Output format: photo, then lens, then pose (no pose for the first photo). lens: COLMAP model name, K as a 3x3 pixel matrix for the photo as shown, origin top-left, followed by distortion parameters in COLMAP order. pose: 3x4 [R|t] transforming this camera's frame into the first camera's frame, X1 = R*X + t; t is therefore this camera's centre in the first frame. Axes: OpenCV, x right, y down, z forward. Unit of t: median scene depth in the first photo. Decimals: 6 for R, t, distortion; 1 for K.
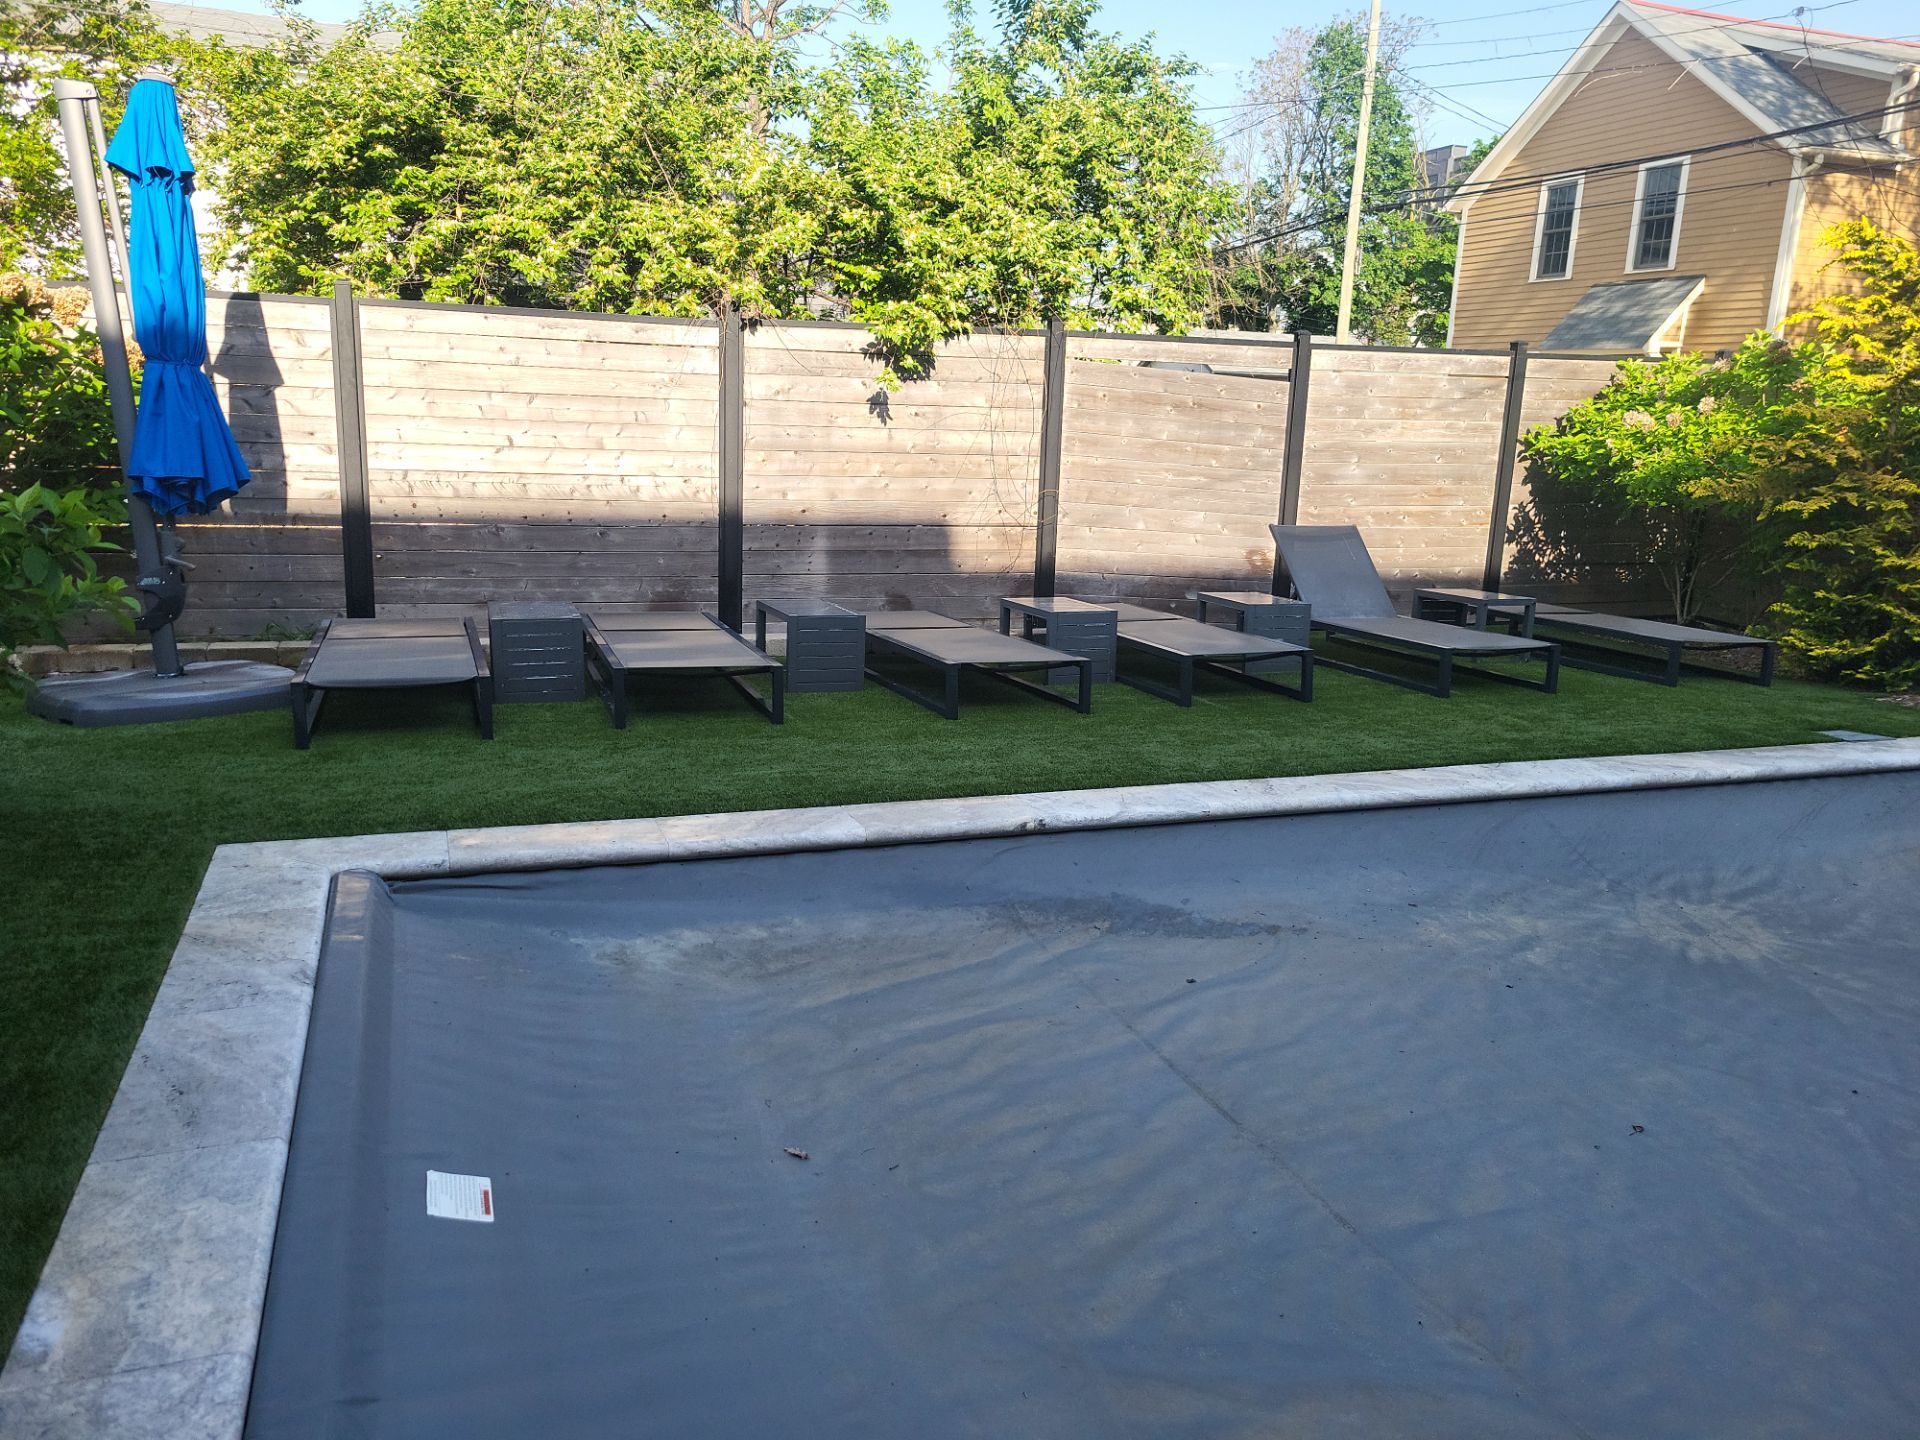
lens RADIAL K [[1422.4, 0, 951.2], [0, 1422.4, 773.0], [0, 0, 1]] dist [0.055180, -0.034086]
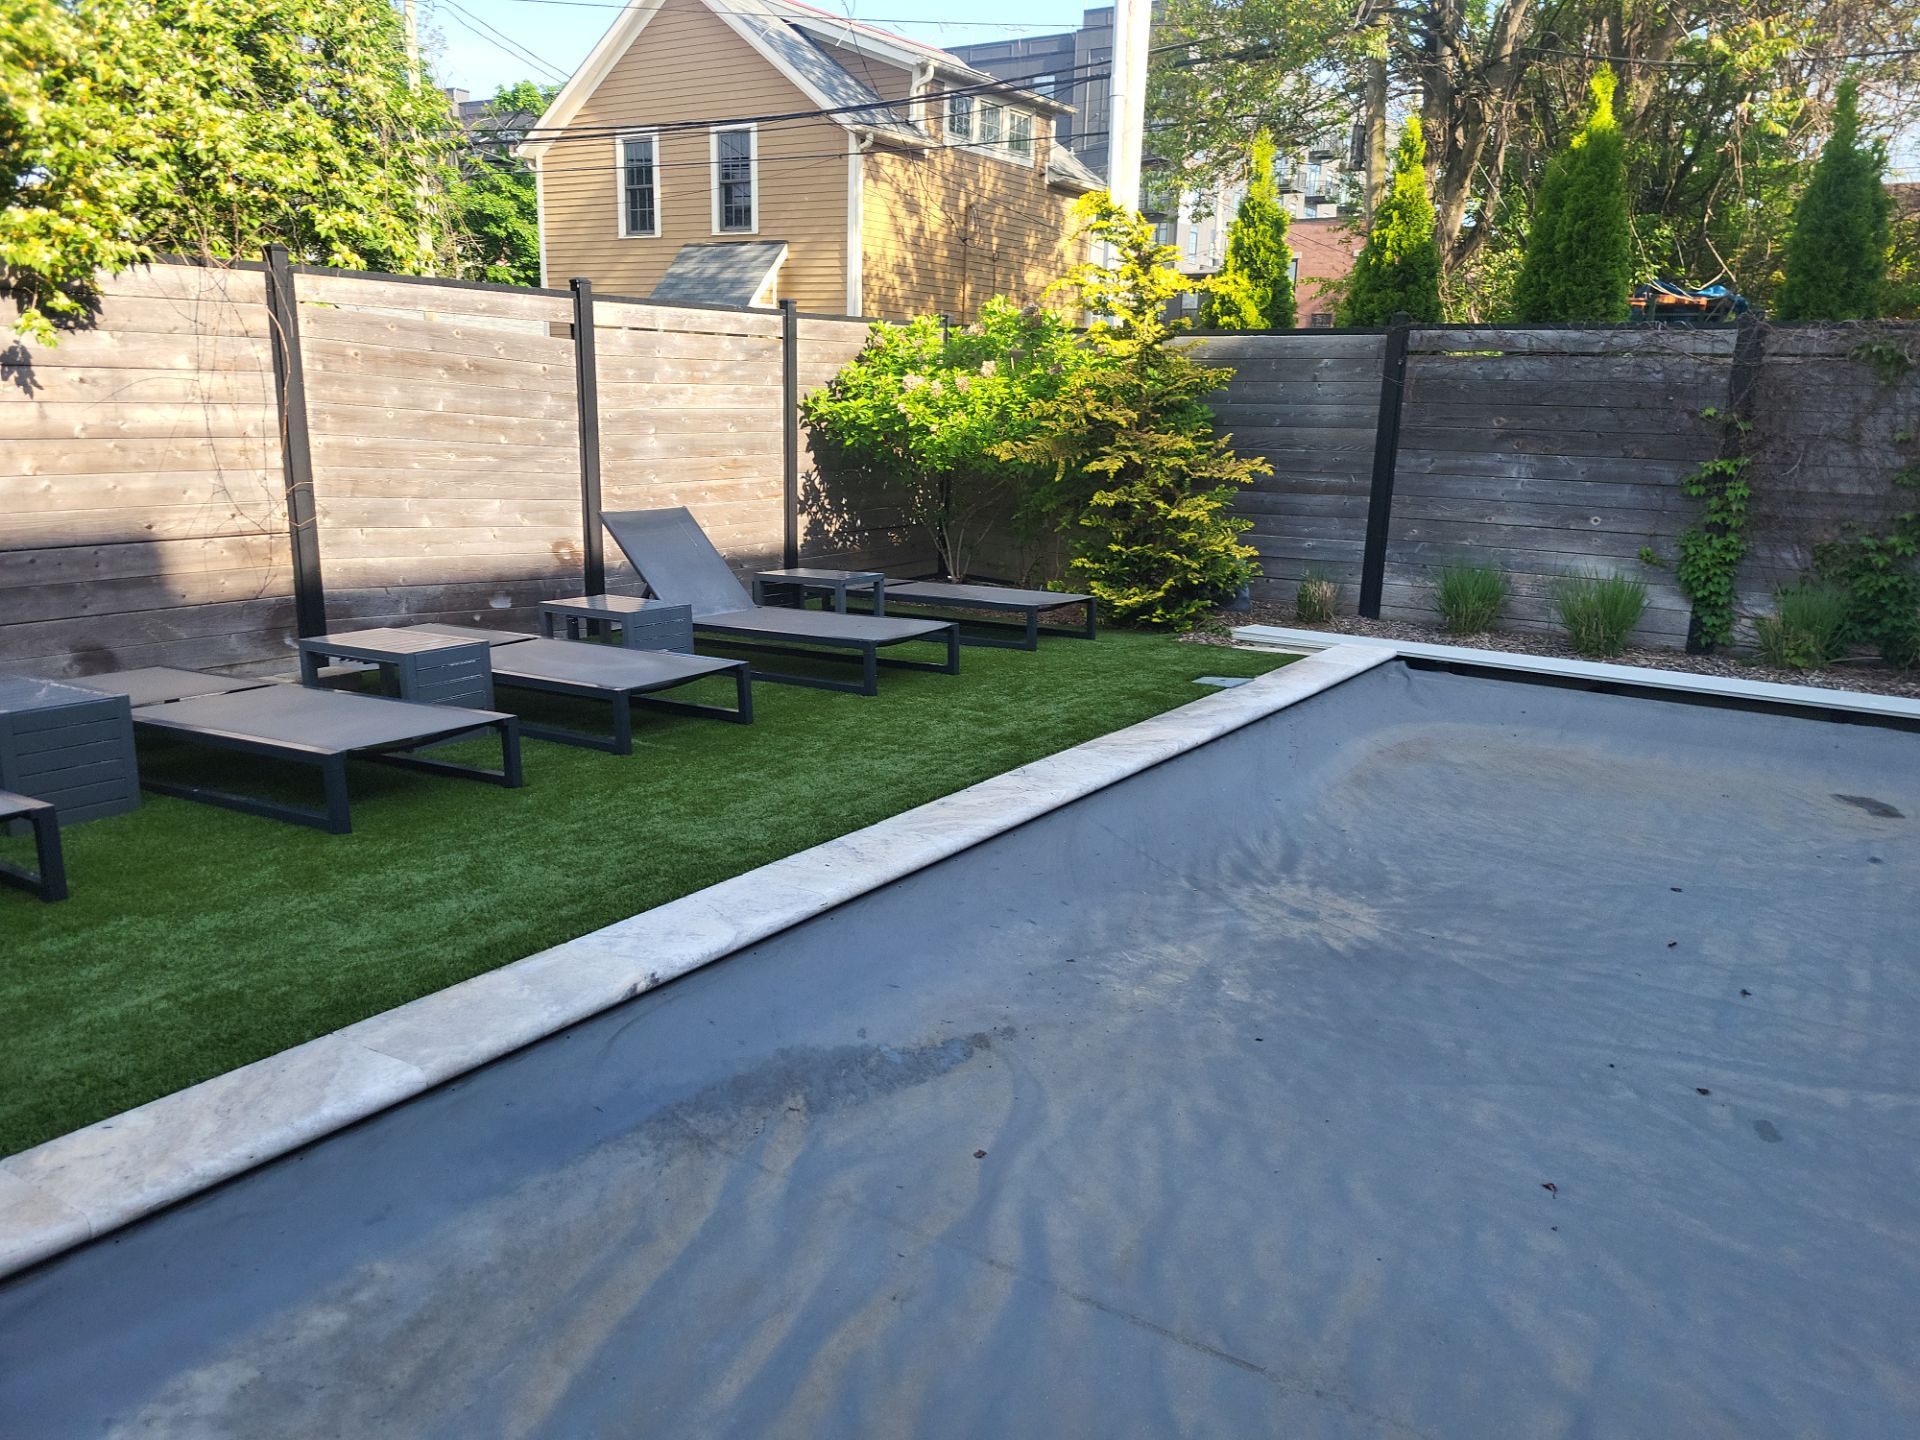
lens RADIAL K [[1422.4, 0, 951.2], [0, 1422.4, 773.0], [0, 0, 1]] dist [0.055180, -0.034086]
pose [[0.794561, -0.173027, 0.582009, -0.122536], [0.156454, 0.984513, 0.079096, -0.056087], [-0.586681, 0.028211, 0.809326, 0.201774]]
